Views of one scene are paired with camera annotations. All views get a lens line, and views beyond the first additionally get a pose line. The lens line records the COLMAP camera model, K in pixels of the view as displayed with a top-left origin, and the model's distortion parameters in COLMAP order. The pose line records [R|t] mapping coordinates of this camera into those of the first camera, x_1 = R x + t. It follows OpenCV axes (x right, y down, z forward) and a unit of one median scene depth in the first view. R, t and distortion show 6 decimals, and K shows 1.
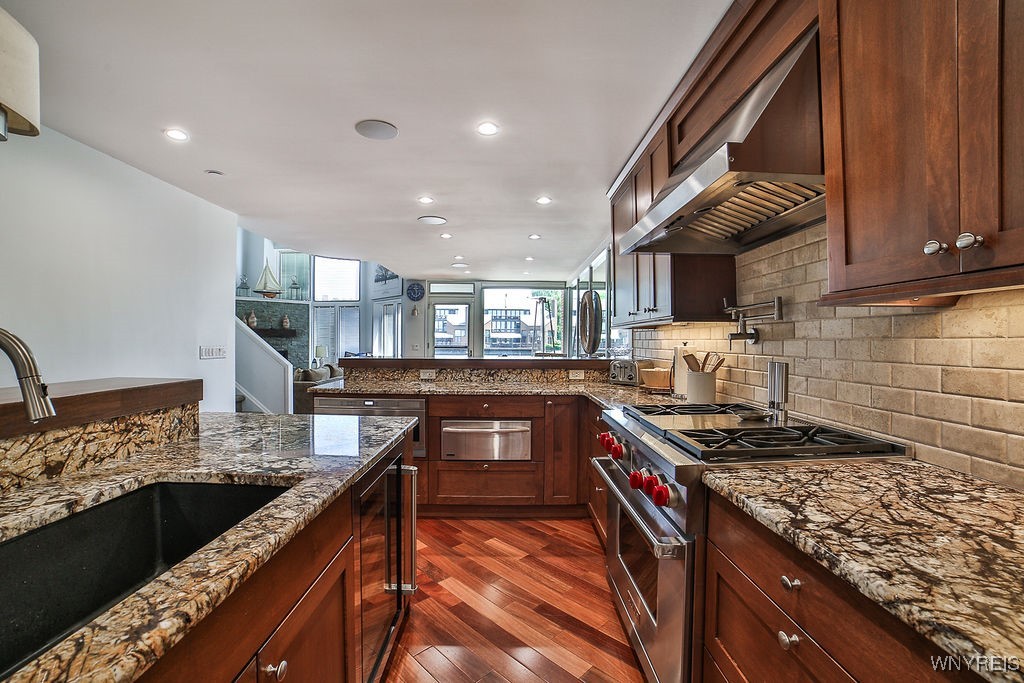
lens RADIAL K [[446.6, 0, 512.0], [0, 446.6, 341.5], [0, 0, 1]] dist [-0.097882, 0.038656]
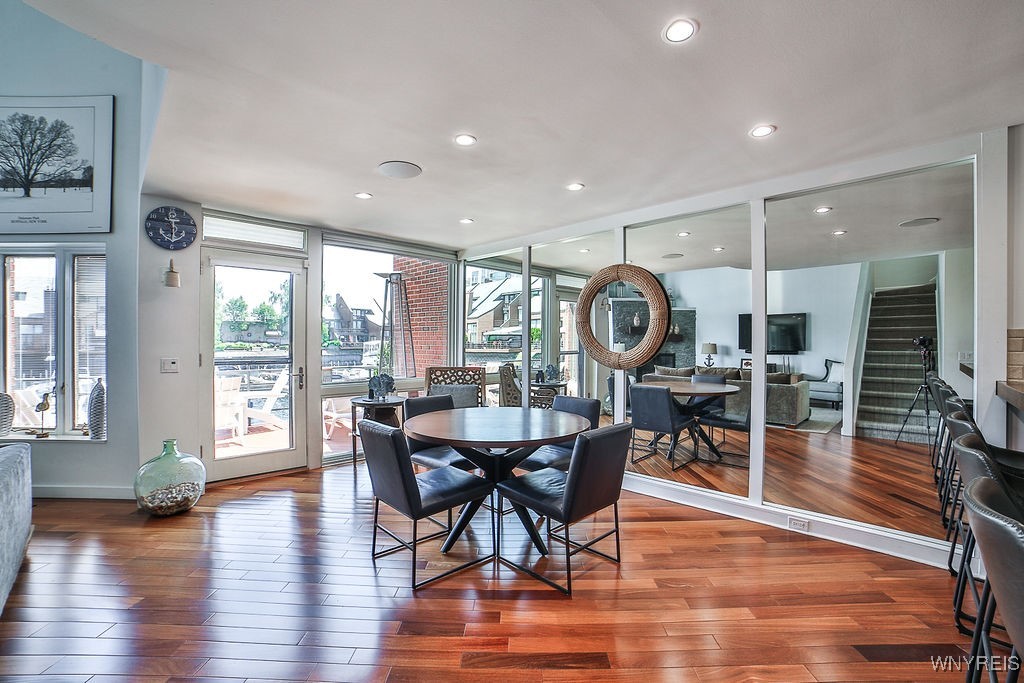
lens RADIAL K [[446.6, 0, 512.0], [0, 446.6, 341.5], [0, 0, 1]] dist [-0.097882, 0.038656]
pose [[0.719351, 0.001254, 0.694646, -0.261247], [-0.001719, 0.999999, -0.000025, -0.011750], [-0.694645, -0.001176, 0.719352, 0.516937]]
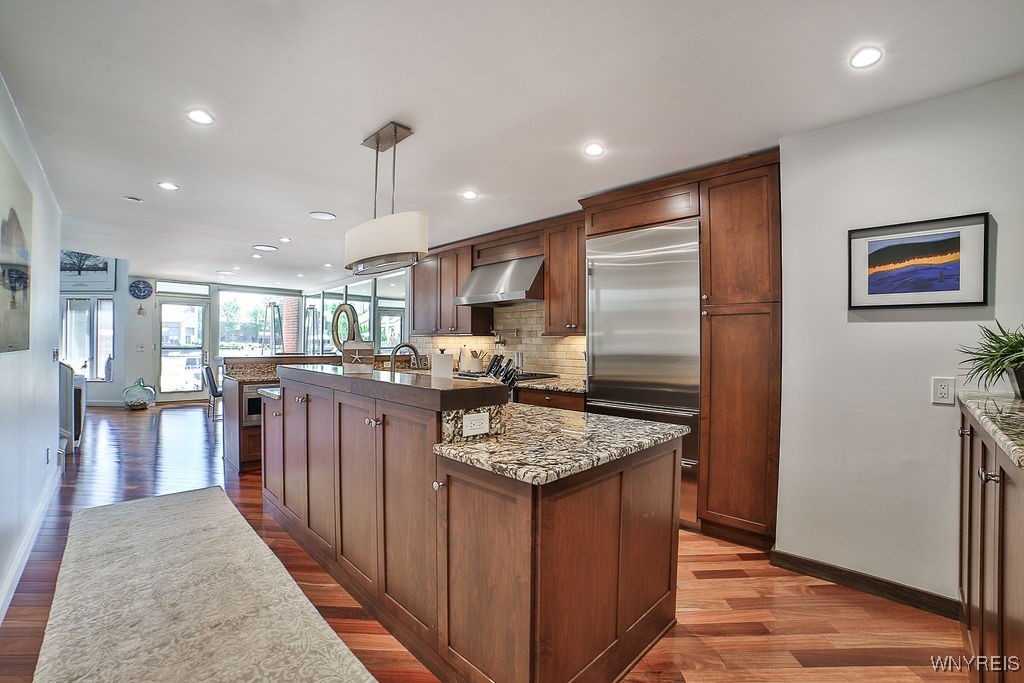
lens RADIAL K [[437.4, 0, 527.7], [0, 437.4, 345.2], [0, 0, 1]] dist [-0.078963, 0.029267]
pose [[0.706403, 0.001354, 0.707809, -0.264096], [-0.005598, 0.999978, 0.003673, -0.001878], [-0.707788, -0.006557, 0.706394, -0.203525]]
